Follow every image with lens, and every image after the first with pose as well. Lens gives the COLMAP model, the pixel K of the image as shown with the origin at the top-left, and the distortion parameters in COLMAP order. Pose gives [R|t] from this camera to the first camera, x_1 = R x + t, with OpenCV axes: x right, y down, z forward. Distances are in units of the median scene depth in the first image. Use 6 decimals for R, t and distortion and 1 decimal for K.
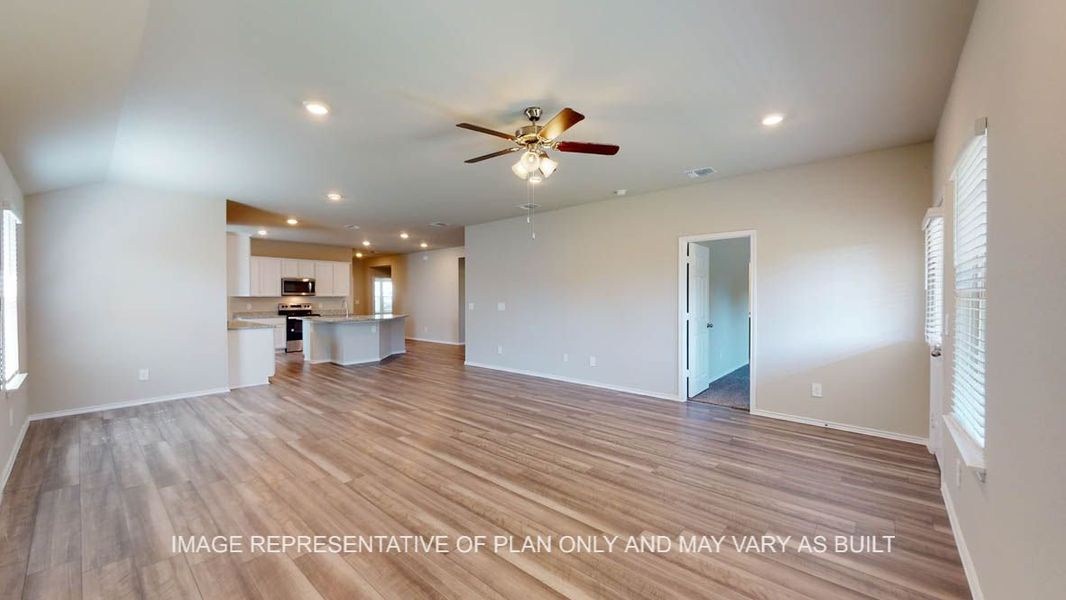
lens RADIAL K [[398.9, 0, 537.2], [0, 398.9, 302.4], [0, 0, 1]] dist [0.000130, -0.000400]
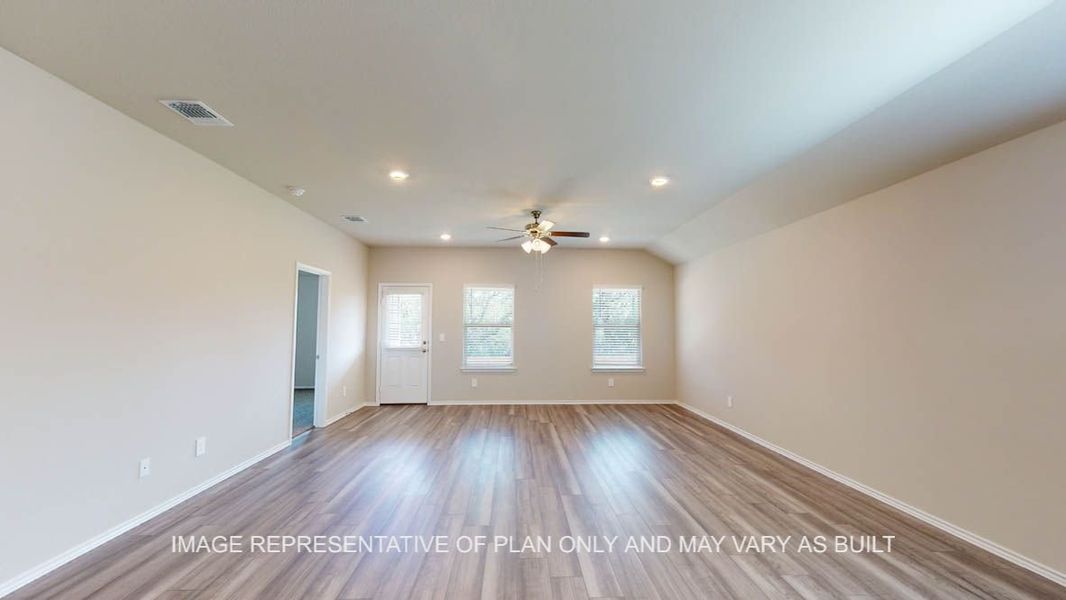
lens RADIAL K [[398.9, 0, 532.8], [0, 398.9, 305.5], [0, 0, 1]] dist [0.000130, -0.000400]
pose [[-0.689331, 0.037939, 0.723452, -0.625476], [0.010490, 0.999046, -0.042396, -0.018036], [-0.724370, -0.021636, -0.689071, 1.146759]]
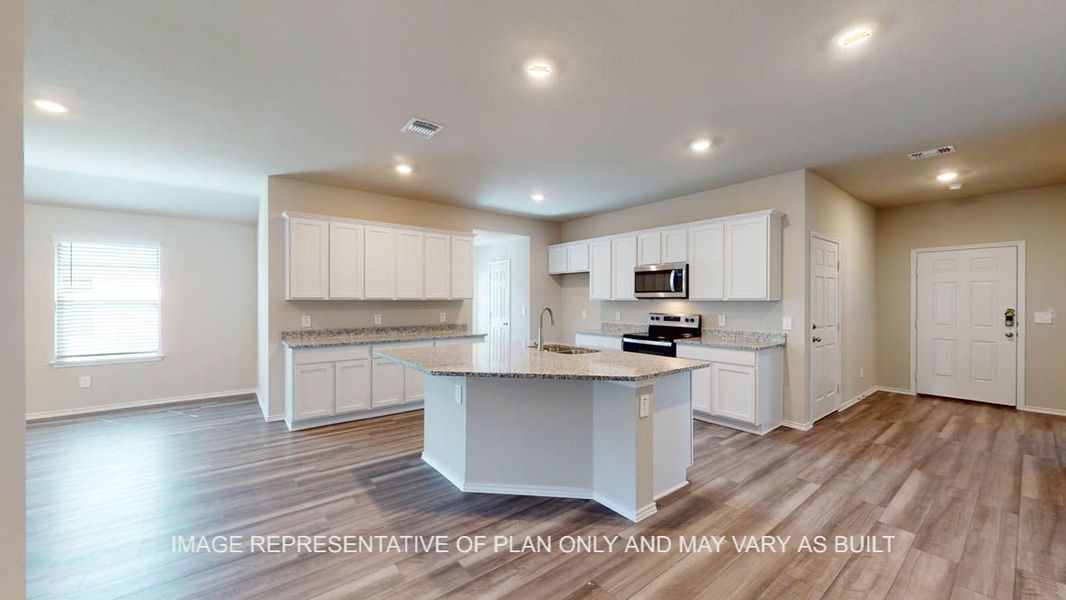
lens RADIAL K [[398.9, 0, 538.9], [0, 398.9, 301.4], [0, 0, 1]] dist [0.000130, -0.000400]
pose [[-0.177916, 0.009461, -0.984000, -0.110880], [-0.017932, 0.999757, 0.012855, -0.031221], [0.983882, 0.019932, -0.177703, 1.706923]]
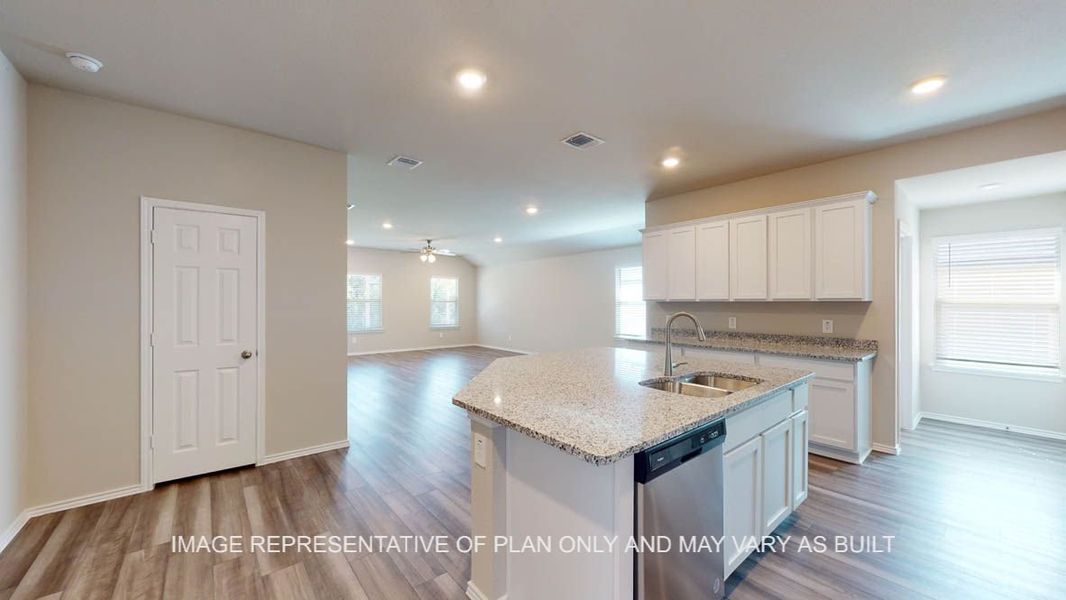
lens RADIAL K [[398.9, 0, 525.7], [0, 398.9, 292.8], [0, 0, 1]] dist [0.000130, -0.000400]
pose [[-0.982537, 0.010506, 0.185771, -0.692973], [0.009685, 0.999939, -0.005325, -0.033354], [-0.185815, -0.003433, -0.982579, 2.067230]]
